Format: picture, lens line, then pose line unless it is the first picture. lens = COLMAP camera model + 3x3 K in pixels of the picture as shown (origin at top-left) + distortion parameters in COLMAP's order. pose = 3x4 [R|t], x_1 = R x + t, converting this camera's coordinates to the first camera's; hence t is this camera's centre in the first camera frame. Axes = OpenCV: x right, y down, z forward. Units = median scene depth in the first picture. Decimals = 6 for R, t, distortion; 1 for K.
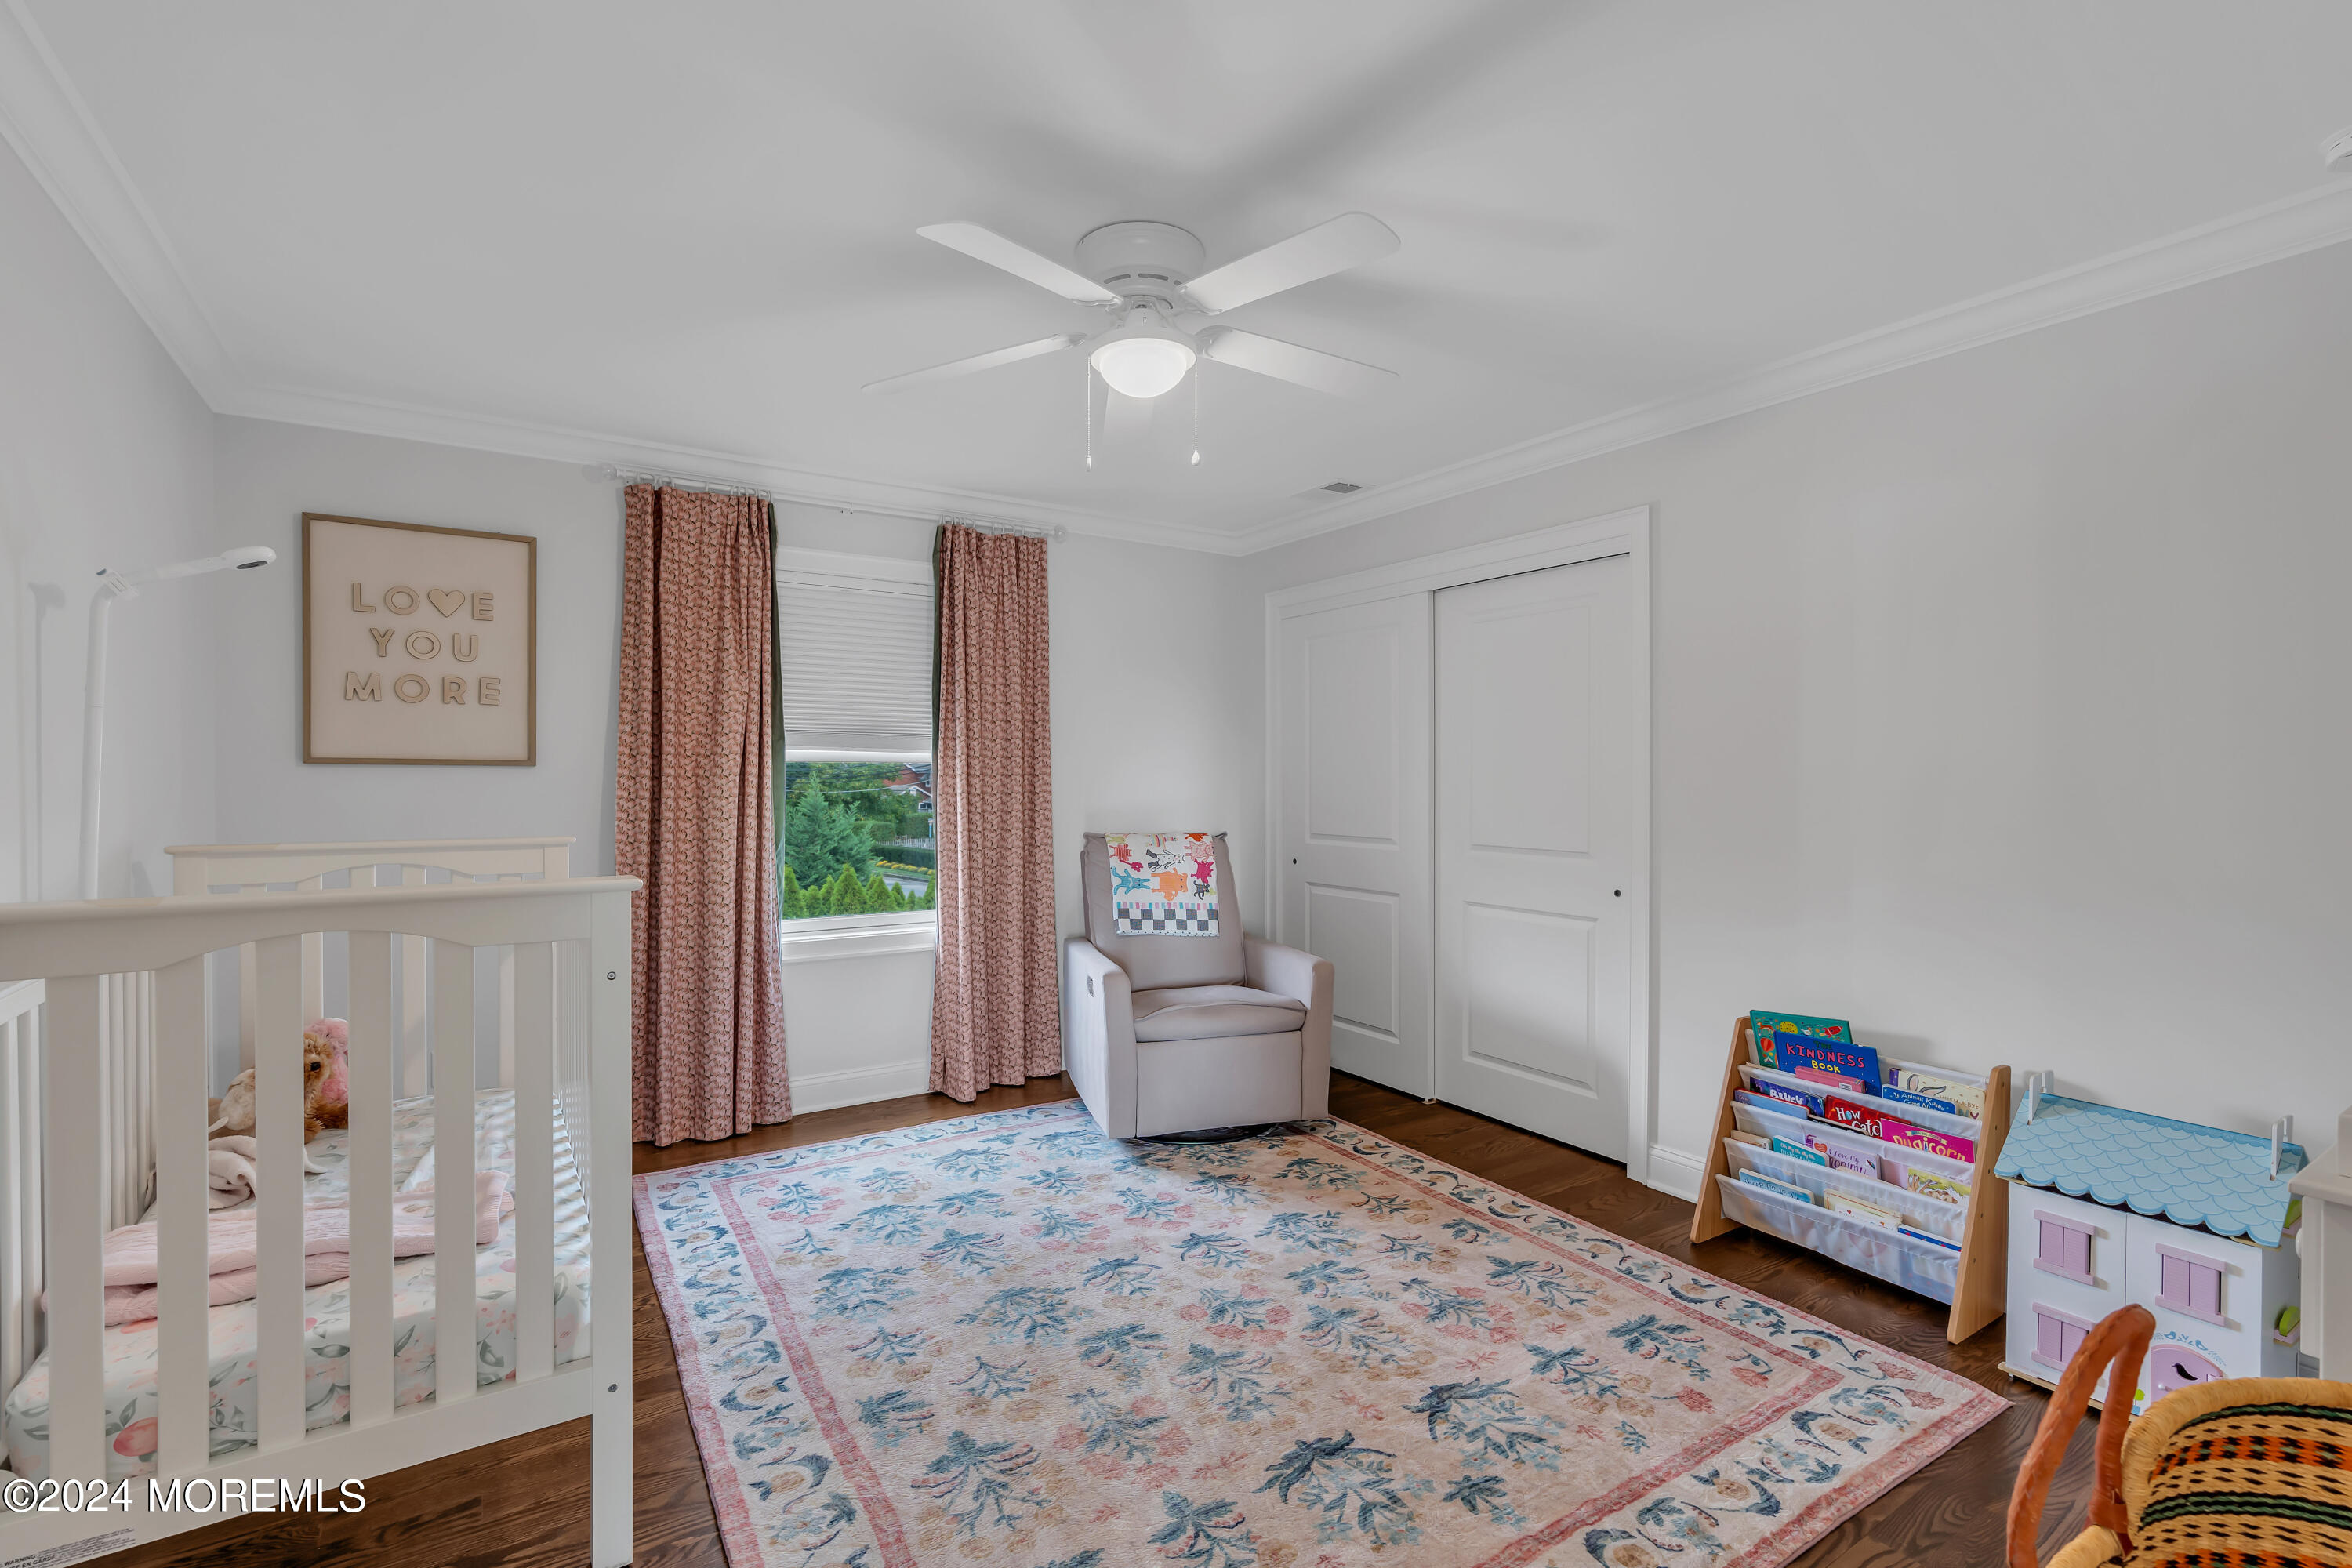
lens RADIAL K [[1055.9, 0, 1188.8], [0, 1055.9, 781.6], [0, 0, 1]] dist [-0.001847, 0.000119]
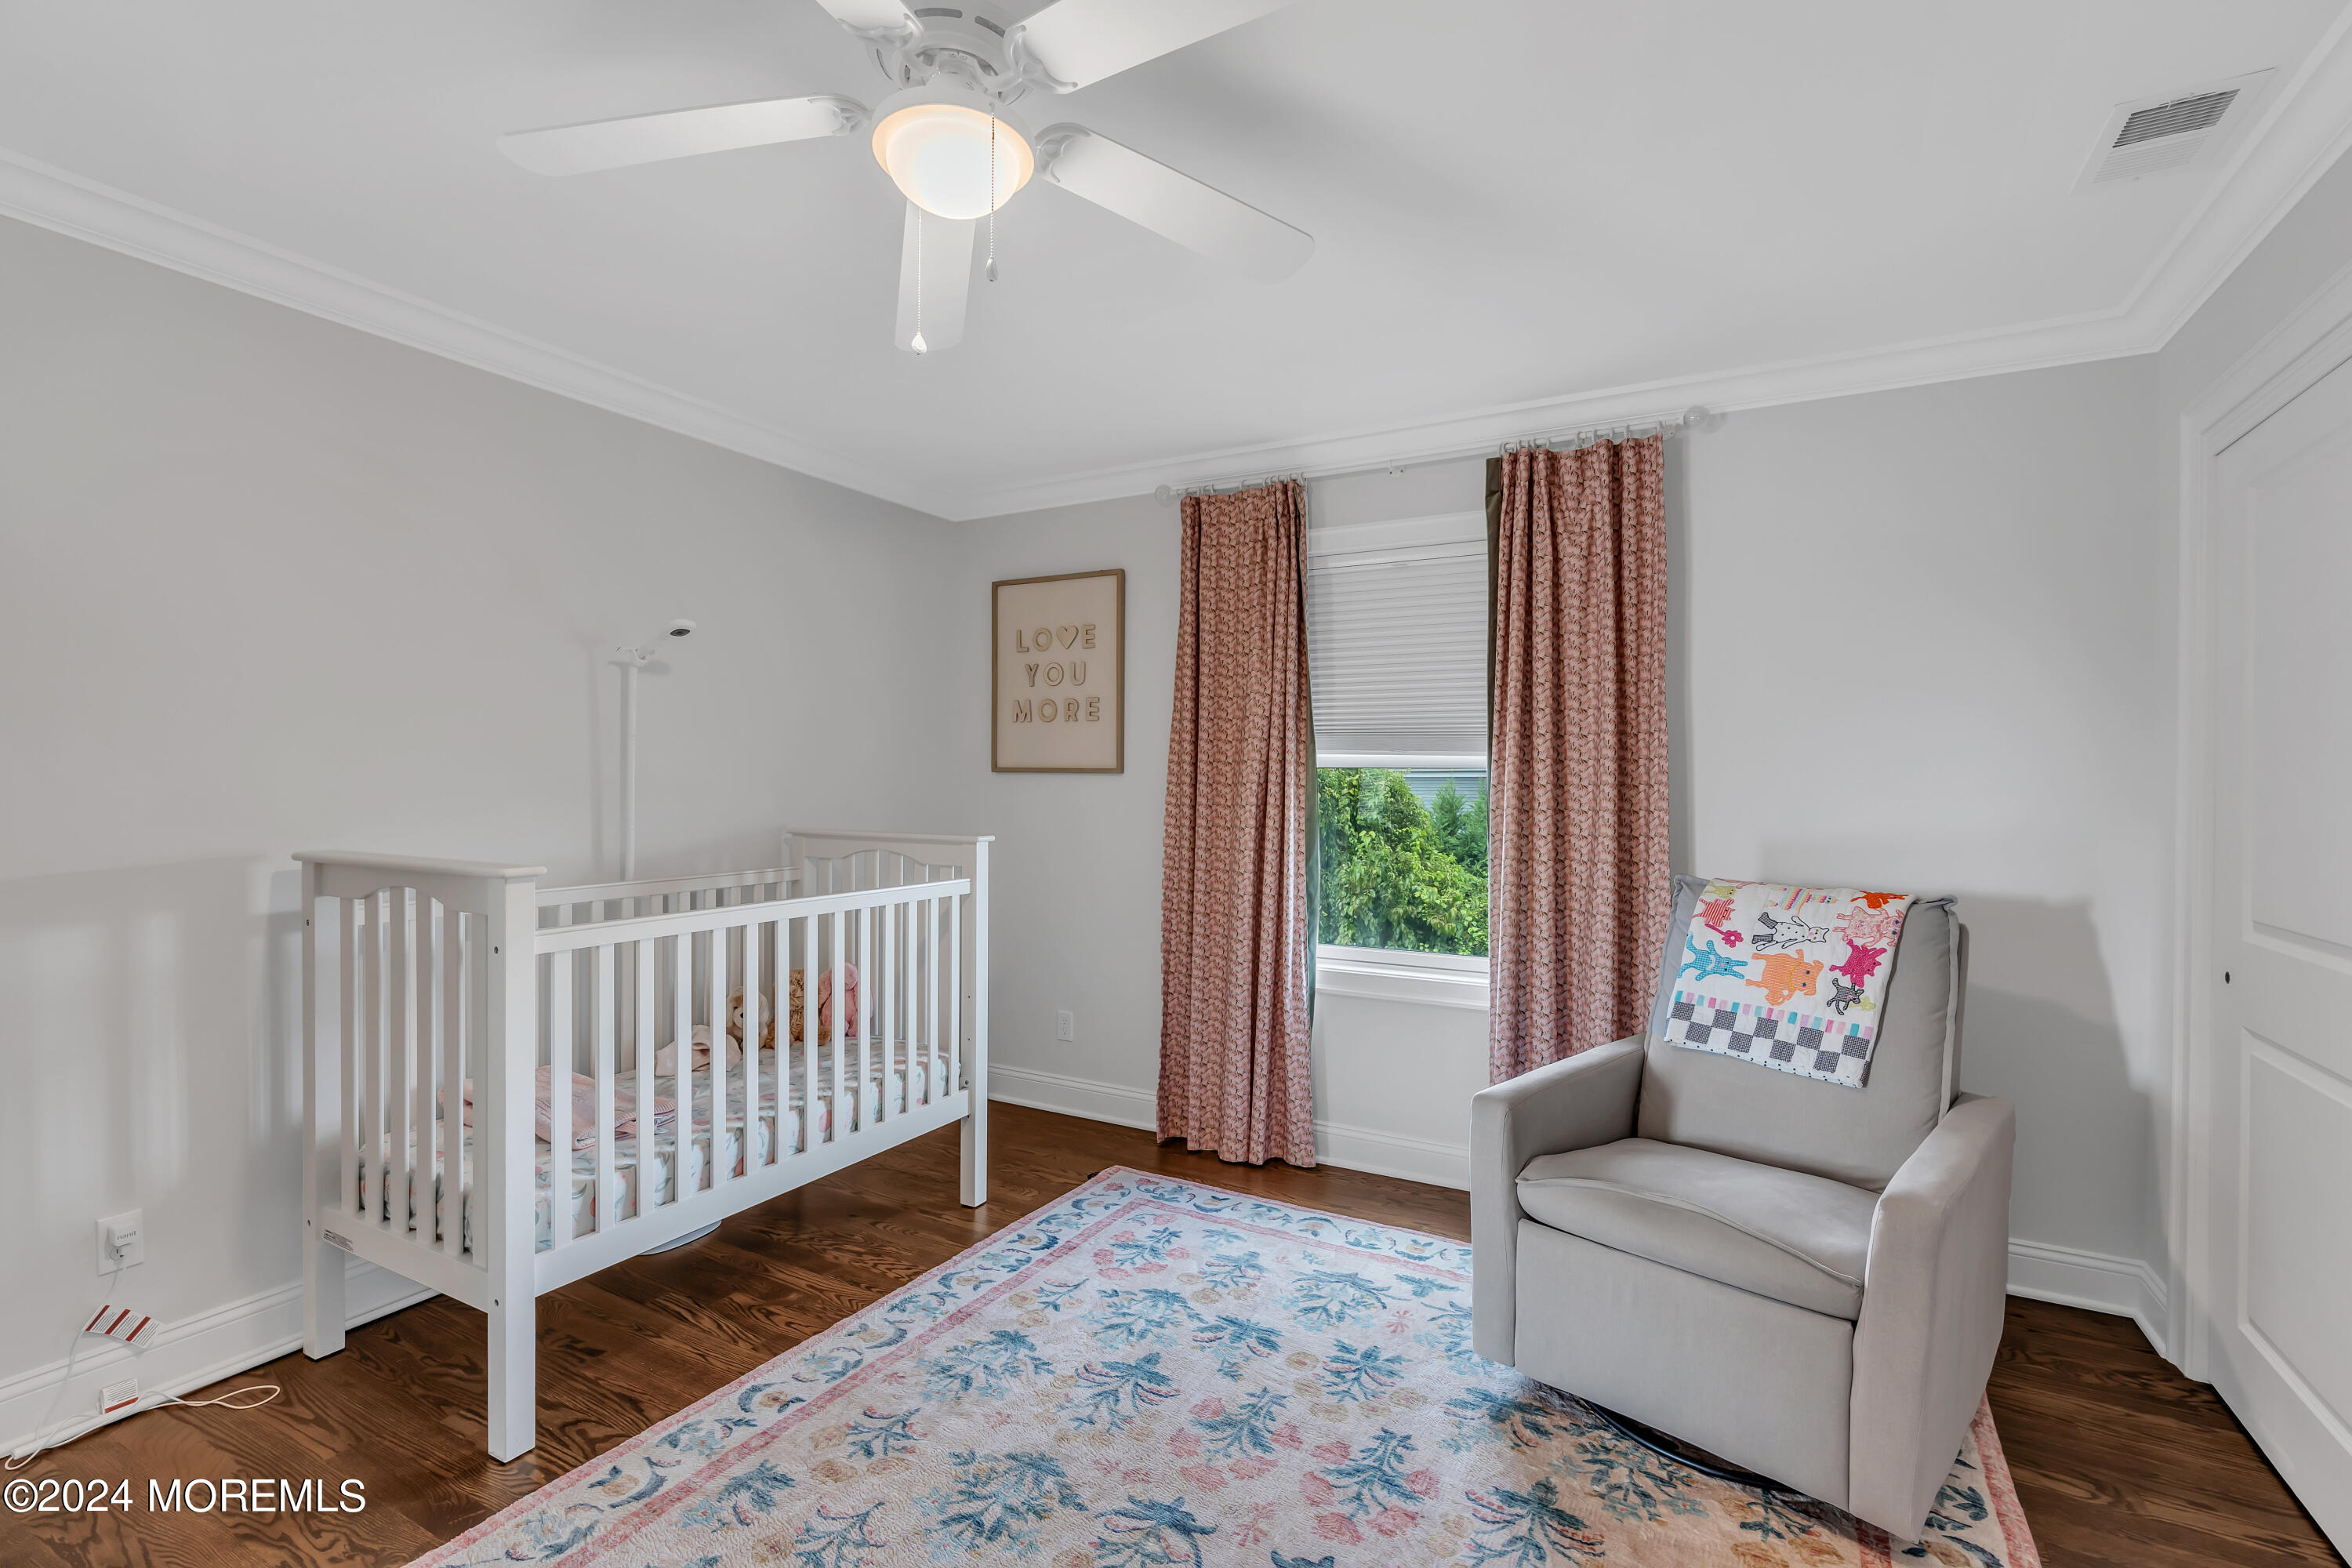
lens RADIAL K [[1055.9, 0, 1175.6], [0, 1055.9, 785.6], [0, 0, 1]] dist [-0.001847, 0.000119]
pose [[0.472503, 0.006002, -0.881308, 0.368281], [-0.012753, 0.999919, -0.000027, -0.002454], [0.881237, 0.011252, 0.472542, 0.488980]]
